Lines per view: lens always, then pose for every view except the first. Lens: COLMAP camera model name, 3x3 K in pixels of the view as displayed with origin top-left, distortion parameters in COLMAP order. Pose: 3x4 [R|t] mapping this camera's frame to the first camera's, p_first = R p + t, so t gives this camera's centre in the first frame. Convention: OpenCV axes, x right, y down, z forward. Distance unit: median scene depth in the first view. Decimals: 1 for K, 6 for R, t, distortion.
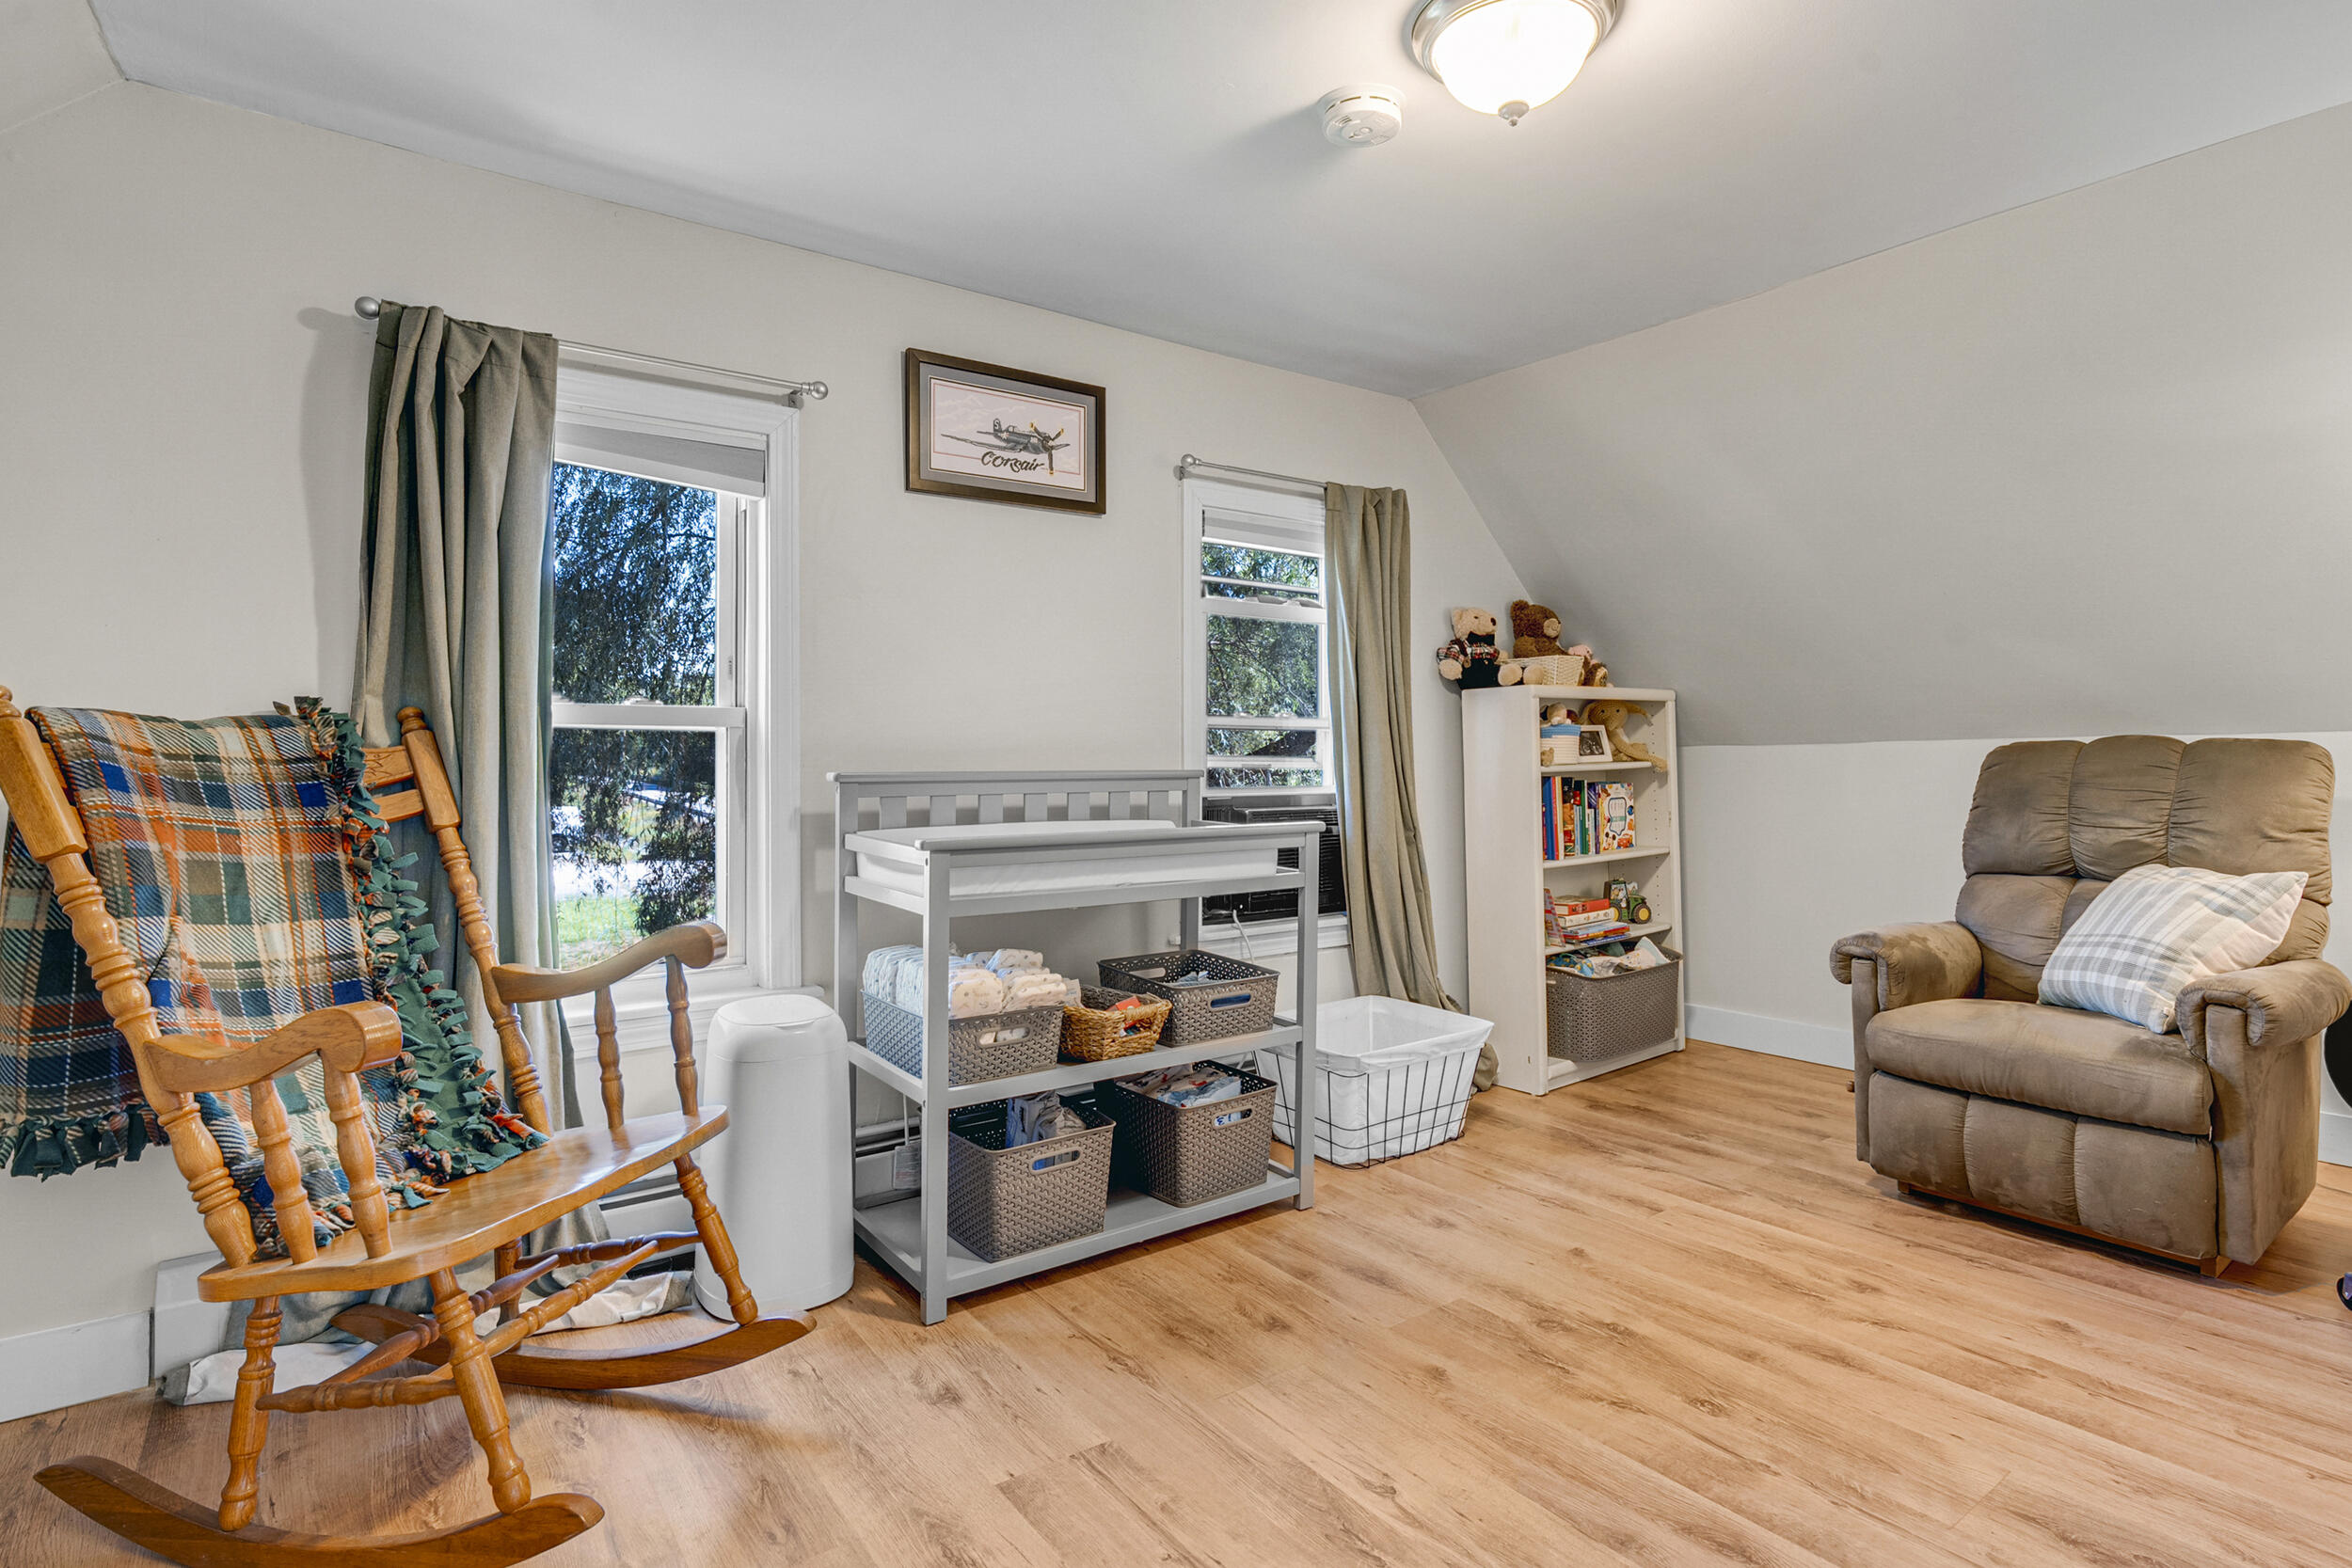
lens RADIAL K [[1073.7, 0, 1183.4], [0, 1073.7, 779.9], [0, 0, 1]] dist [-0.004149, 0.000152]
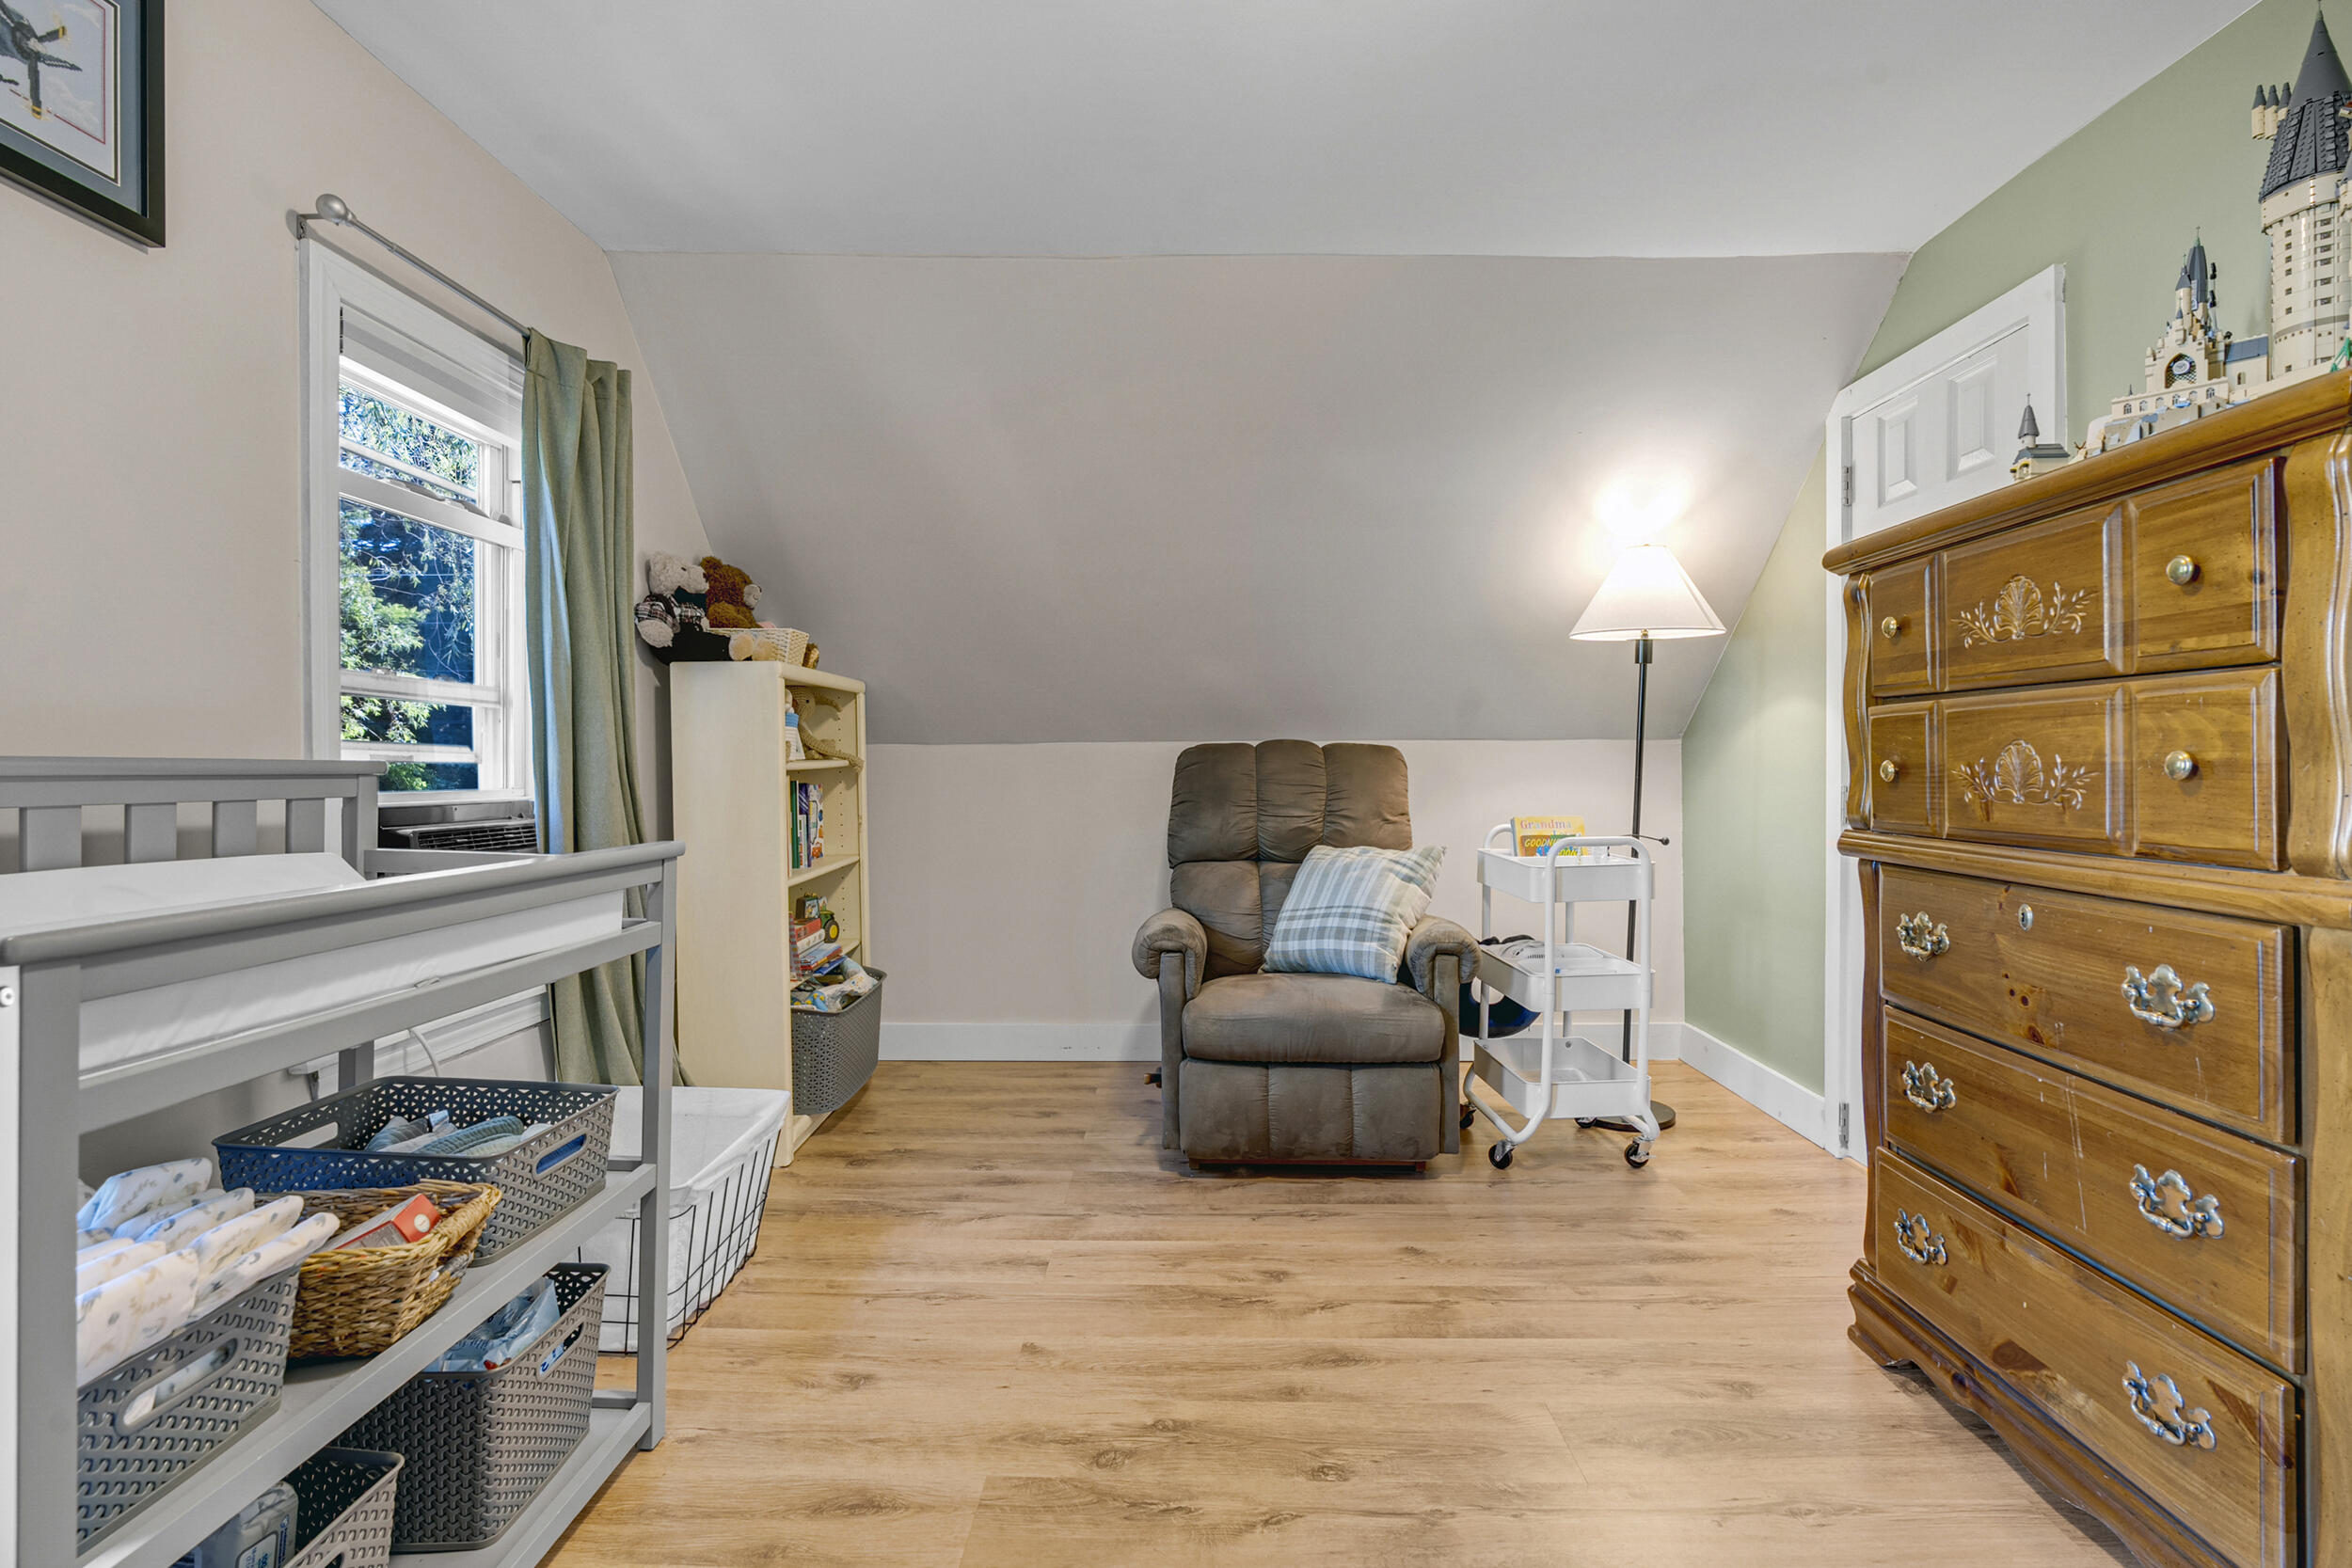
lens RADIAL K [[1133.2, 0, 1190.9], [0, 1133.2, 797.2], [0, 0, 1]] dist [-0.009262, 0.007310]
pose [[0.634182, -0.015249, 0.773034, -0.186893], [0.007021, 0.999878, 0.013964, 0.004906], [-0.773152, -0.003428, 0.634211, 0.303799]]
